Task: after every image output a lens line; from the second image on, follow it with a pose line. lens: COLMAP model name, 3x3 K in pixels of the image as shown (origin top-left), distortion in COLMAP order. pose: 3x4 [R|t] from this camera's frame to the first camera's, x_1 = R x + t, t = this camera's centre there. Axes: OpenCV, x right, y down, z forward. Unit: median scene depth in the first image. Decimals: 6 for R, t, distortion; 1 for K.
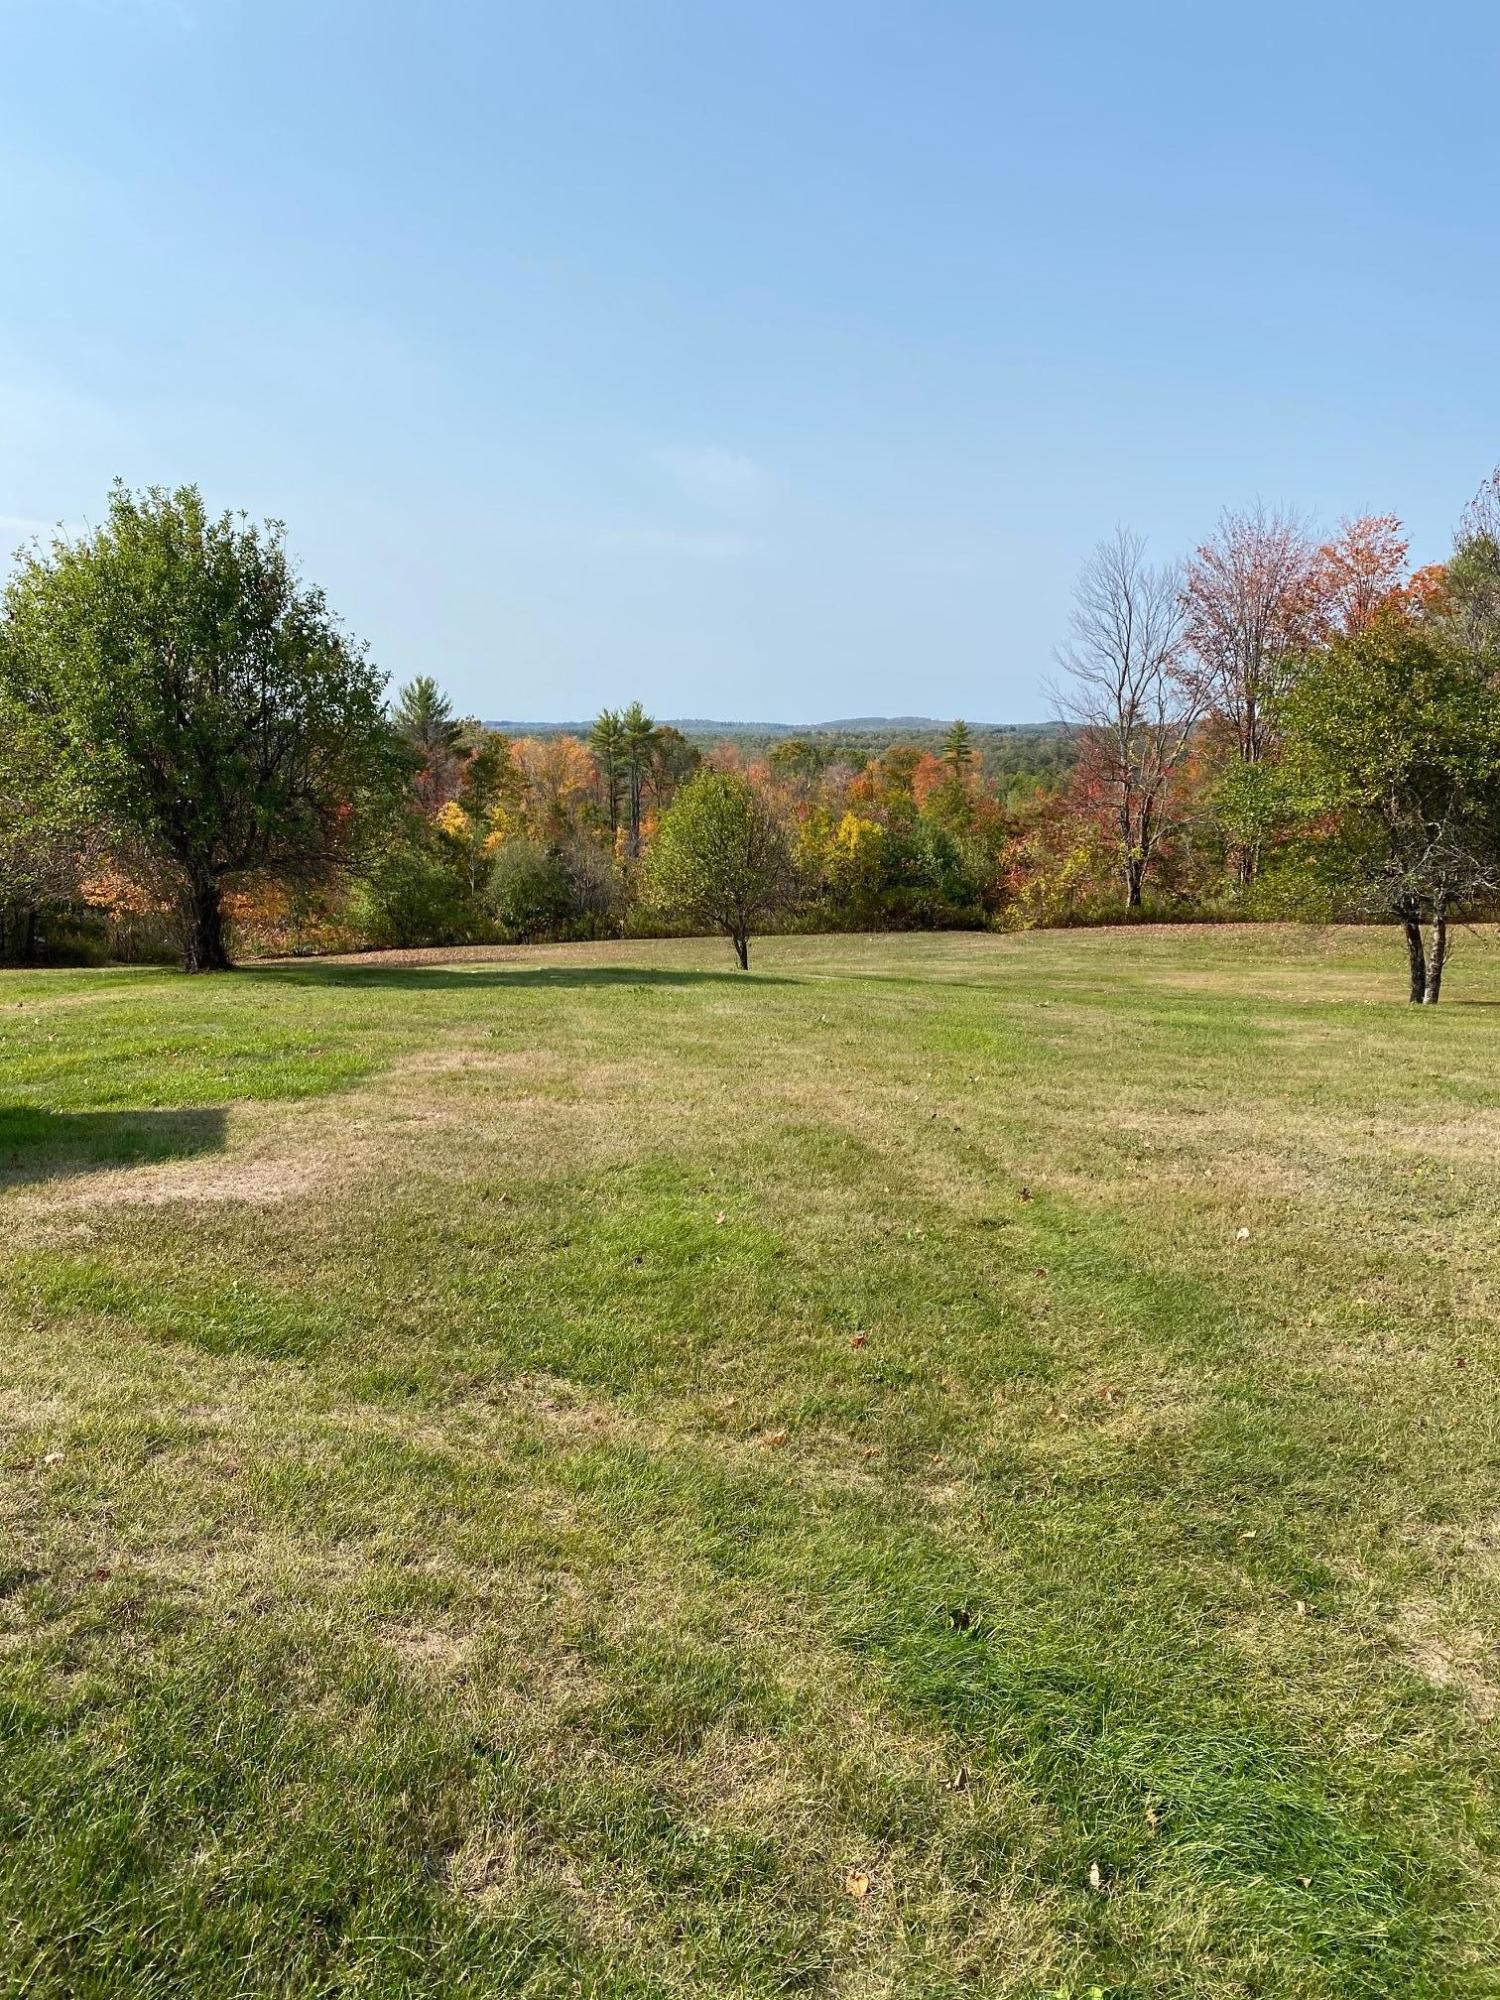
lens RADIAL K [[1555.4, 0, 749.4], [0, 1555.4, 996.5], [0, 0, 1]] dist [0.215621, -0.473522]
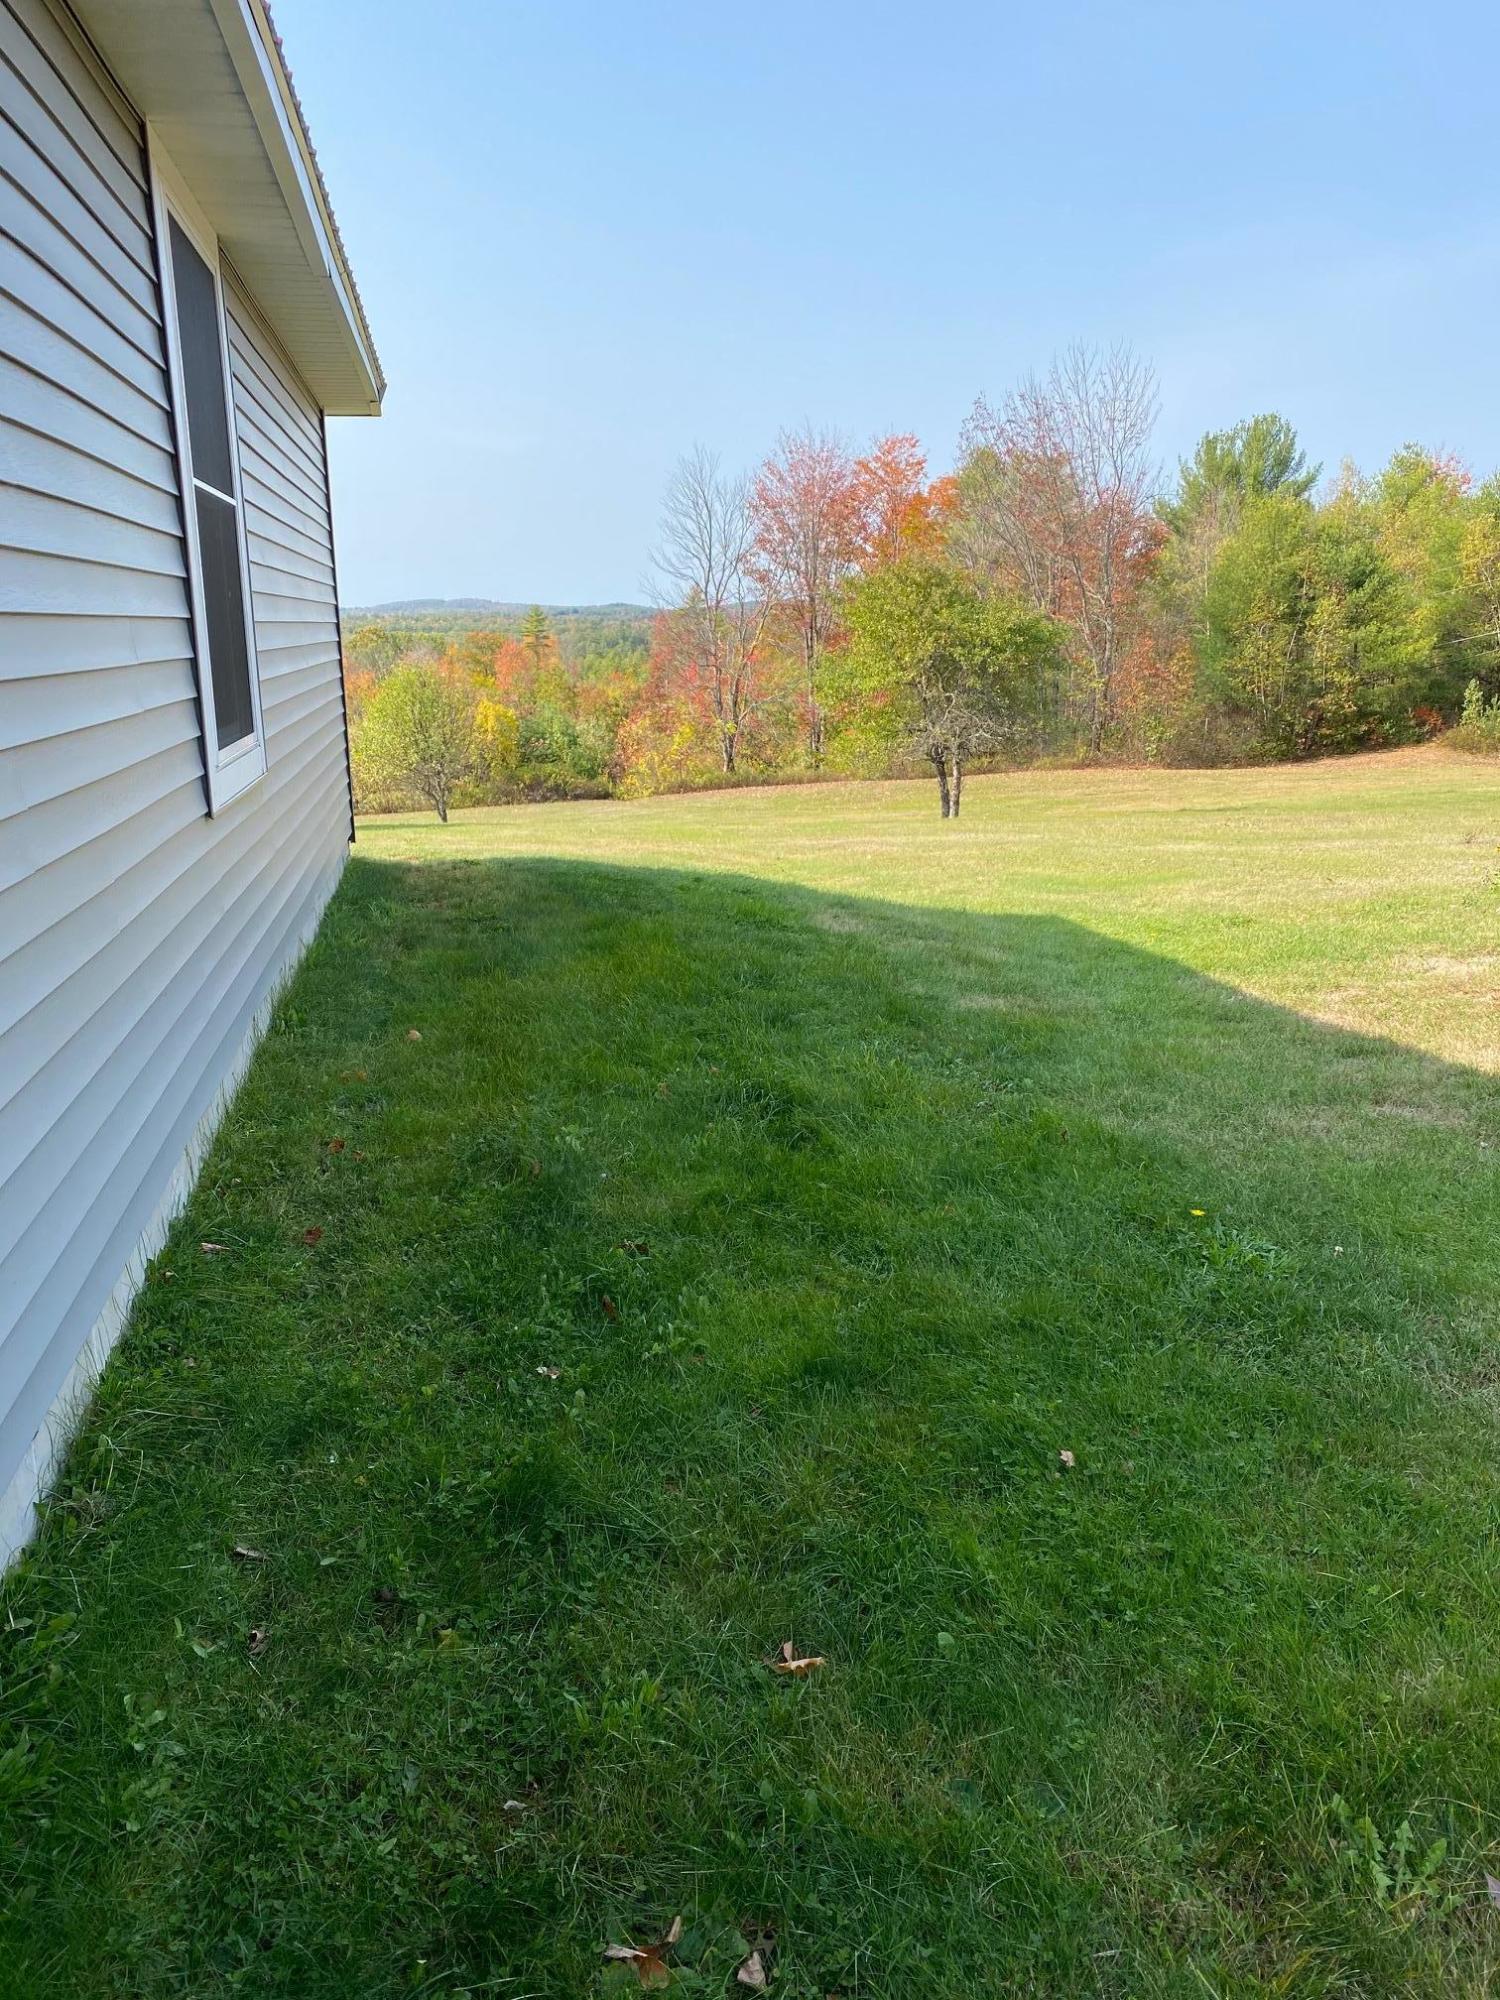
lens RADIAL K [[1555.4, 0, 749.4], [0, 1555.4, 996.5], [0, 0, 1]] dist [0.215621, -0.473522]
pose [[0.962828, -0.081130, 0.257643, -0.061220], [0.062564, 0.994872, 0.079474, 0.017788], [-0.262769, -0.060401, 0.962966, -0.153944]]
